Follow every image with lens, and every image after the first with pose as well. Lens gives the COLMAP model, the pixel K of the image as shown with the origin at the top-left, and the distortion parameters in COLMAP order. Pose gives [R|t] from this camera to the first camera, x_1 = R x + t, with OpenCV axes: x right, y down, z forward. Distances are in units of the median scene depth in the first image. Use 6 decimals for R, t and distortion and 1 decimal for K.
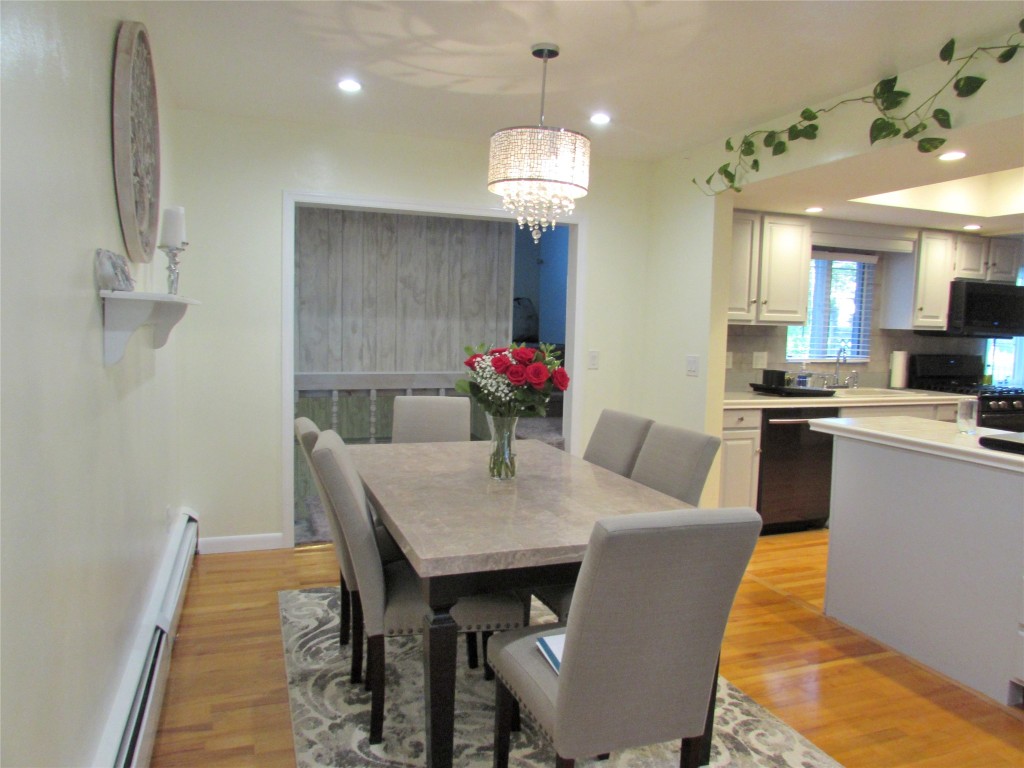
lens RADIAL K [[742.5, 0, 525.6], [0, 742.5, 381.6], [0, 0, 1]] dist [-0.005749, -0.001777]
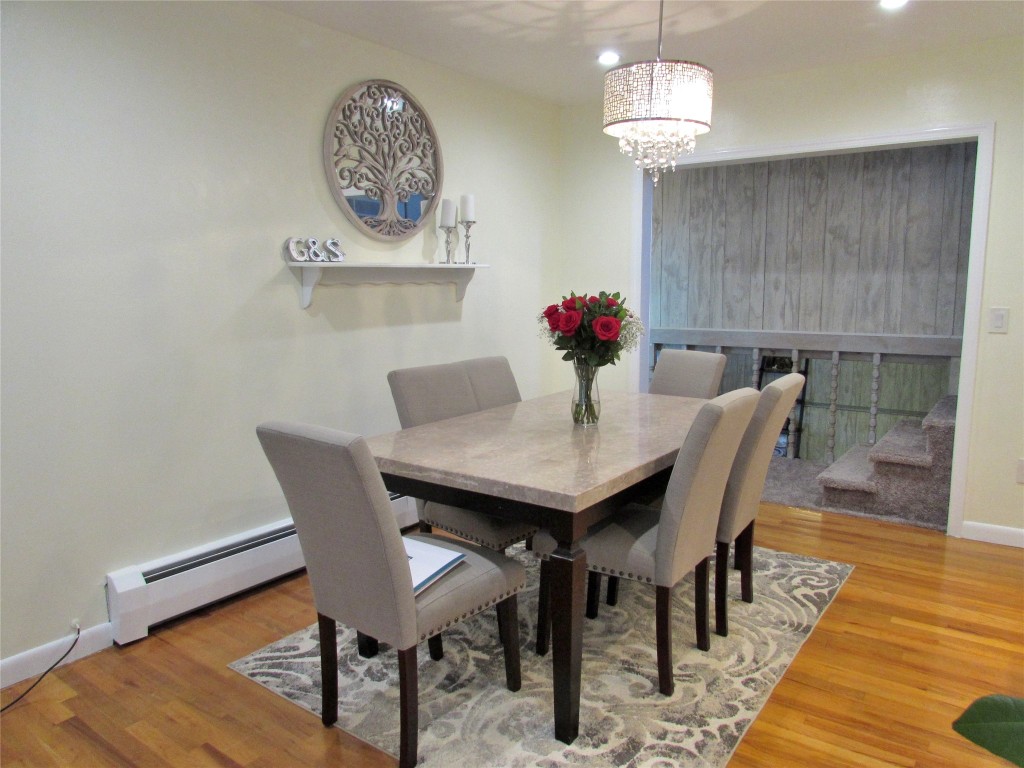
lens RADIAL K [[742.5, 0, 525.6], [0, 742.5, 381.6], [0, 0, 1]] dist [-0.005749, -0.001777]
pose [[0.572107, 0.083476, -0.815920, 0.379045], [-0.044938, 0.996503, 0.070442, 0.000082], [0.818947, -0.003635, 0.573857, 0.174467]]
